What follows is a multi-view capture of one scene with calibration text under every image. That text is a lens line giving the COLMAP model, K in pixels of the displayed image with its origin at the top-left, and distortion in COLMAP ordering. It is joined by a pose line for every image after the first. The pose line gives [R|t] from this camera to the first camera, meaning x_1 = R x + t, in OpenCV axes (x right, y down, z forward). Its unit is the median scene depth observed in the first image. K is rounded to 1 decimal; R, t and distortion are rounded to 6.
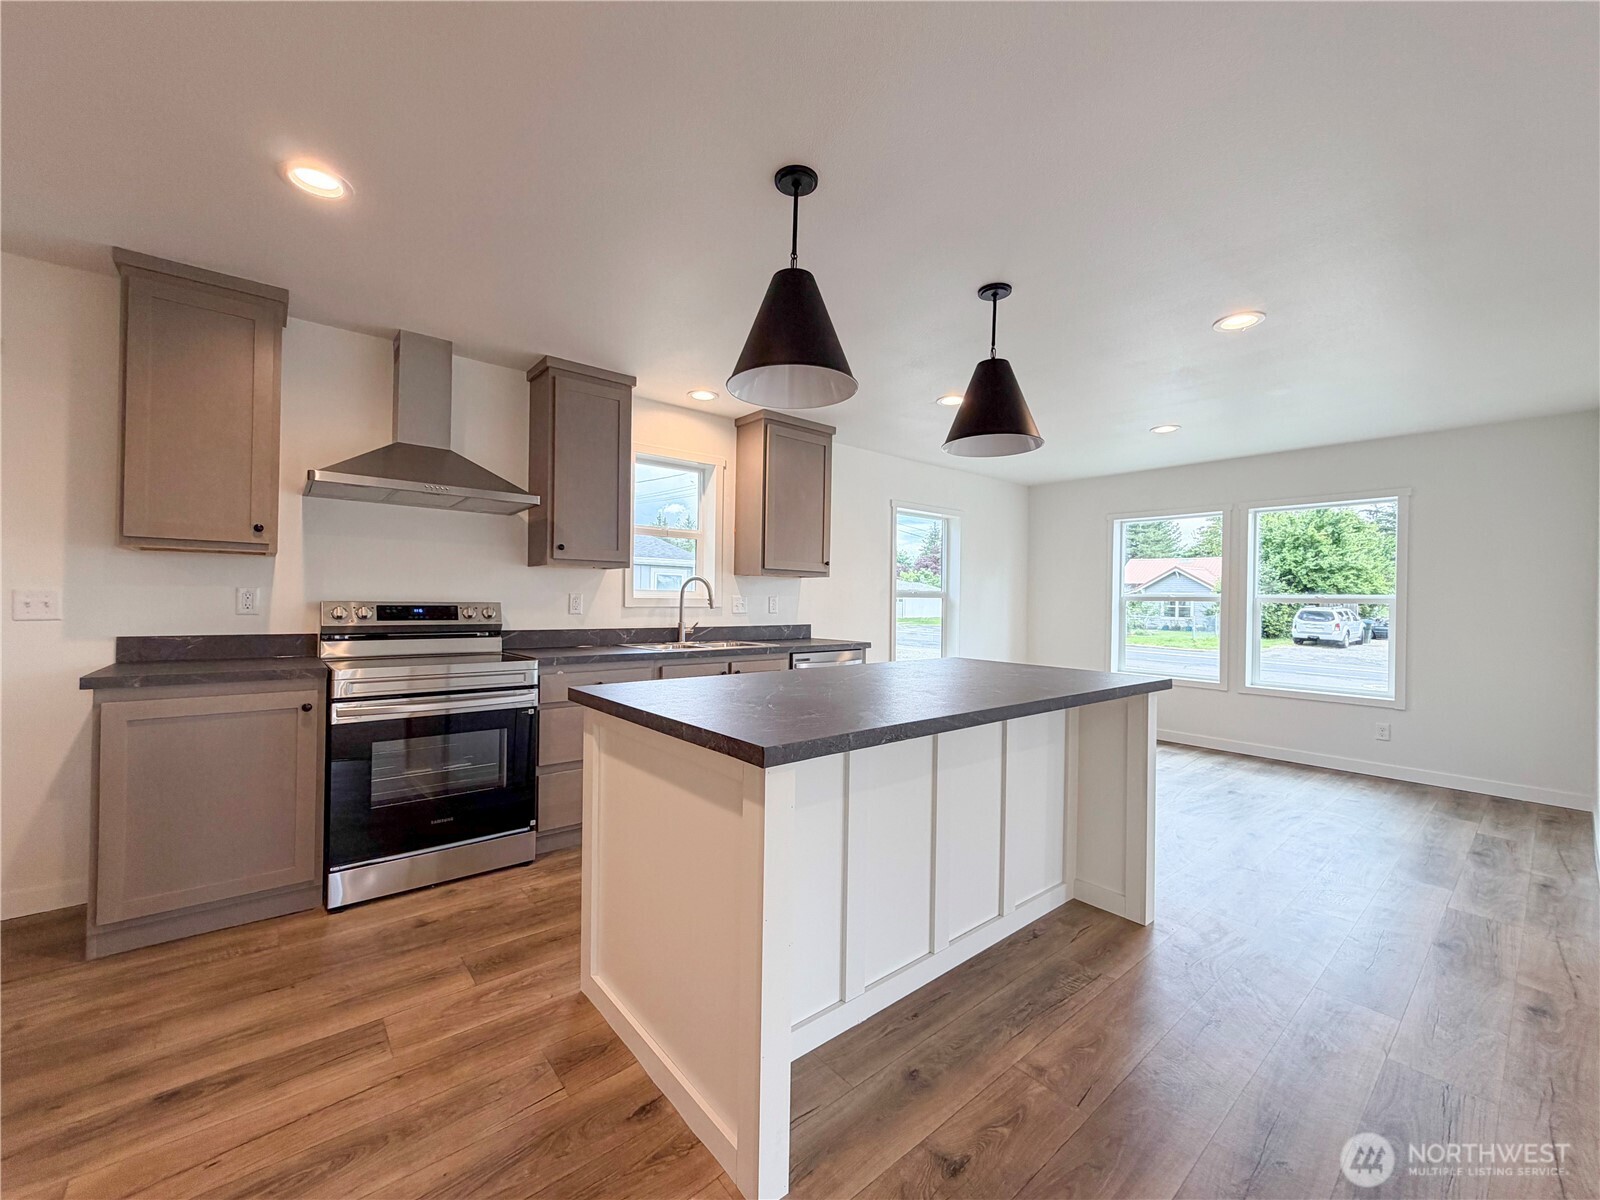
lens RADIAL K [[637.4, 0, 766.0], [0, 637.4, 613.0], [0, 0, 1]] dist [-0.007391, -0.000003]
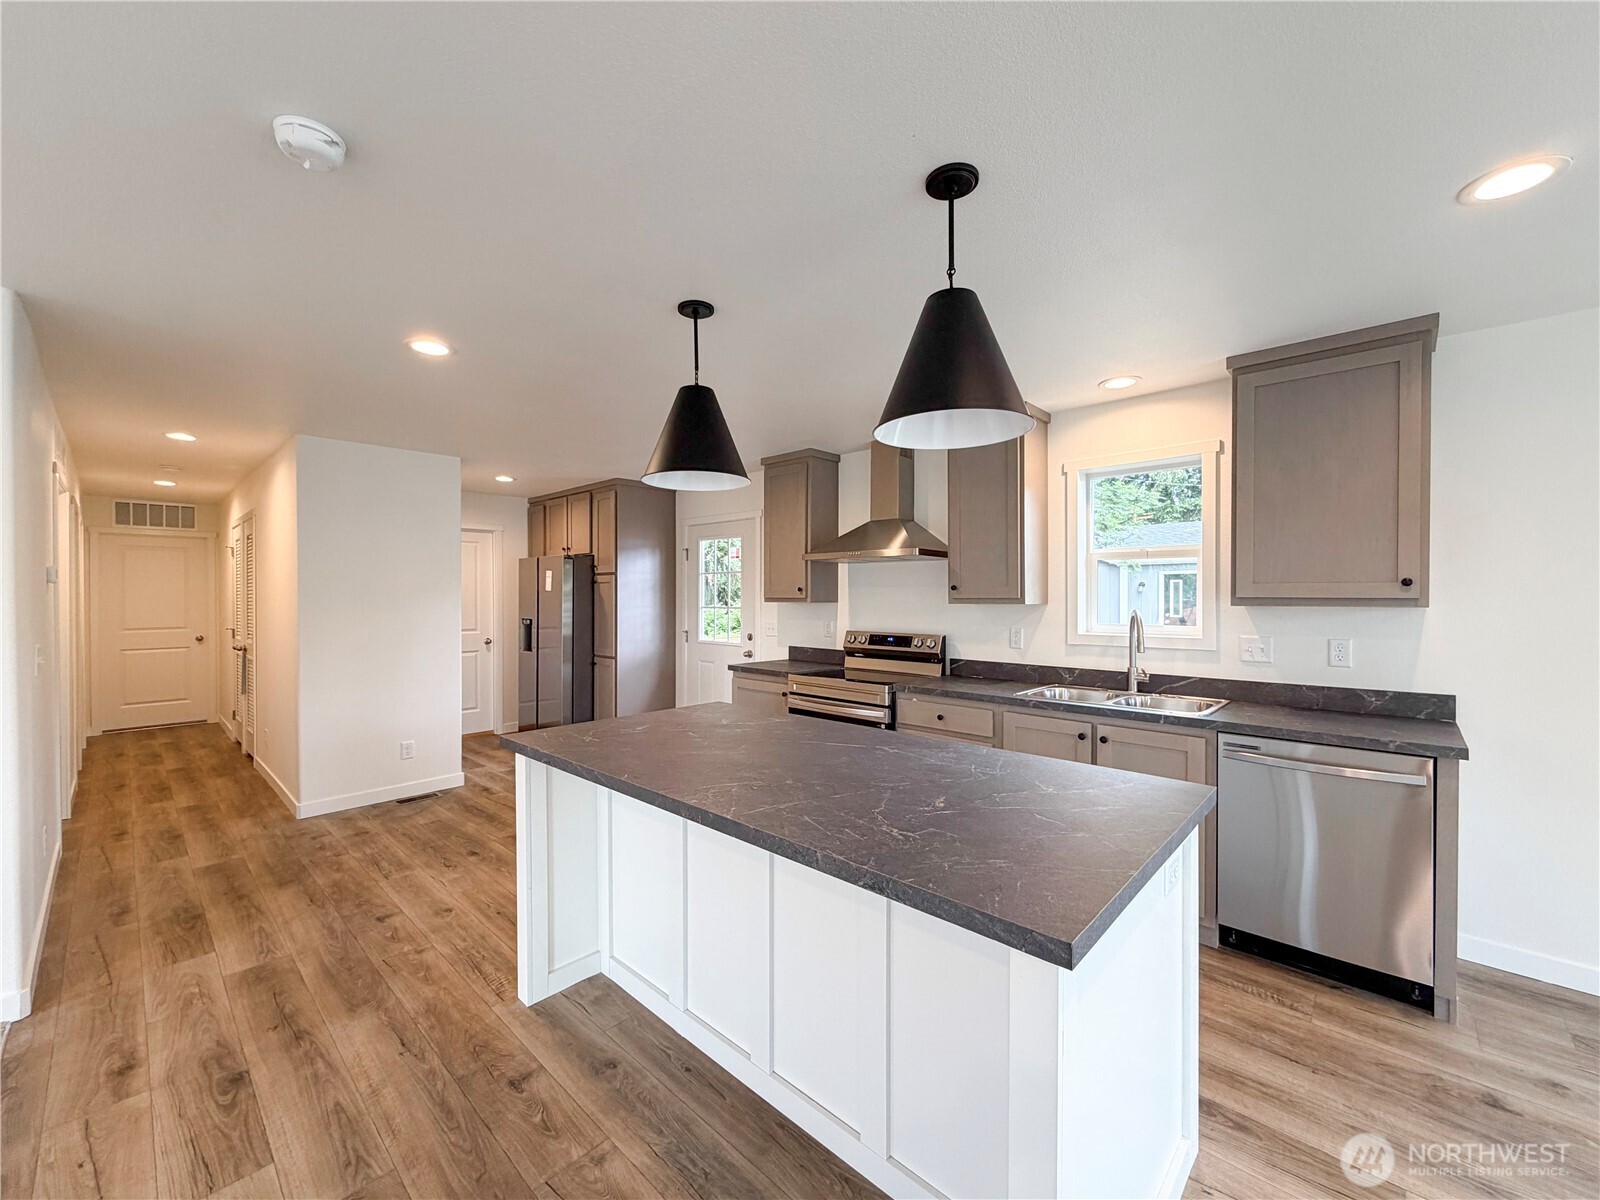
lens RADIAL K [[639.6, 0, 800.0], [0, 639.6, 600.0], [0, 0, 1]] dist [0.010547, -0.000009]
pose [[0.144708, -0.007949, -0.989442, 0.856348], [-0.015796, 0.999822, -0.010343, -0.076996], [0.989348, 0.017126, 0.144557, 0.672156]]
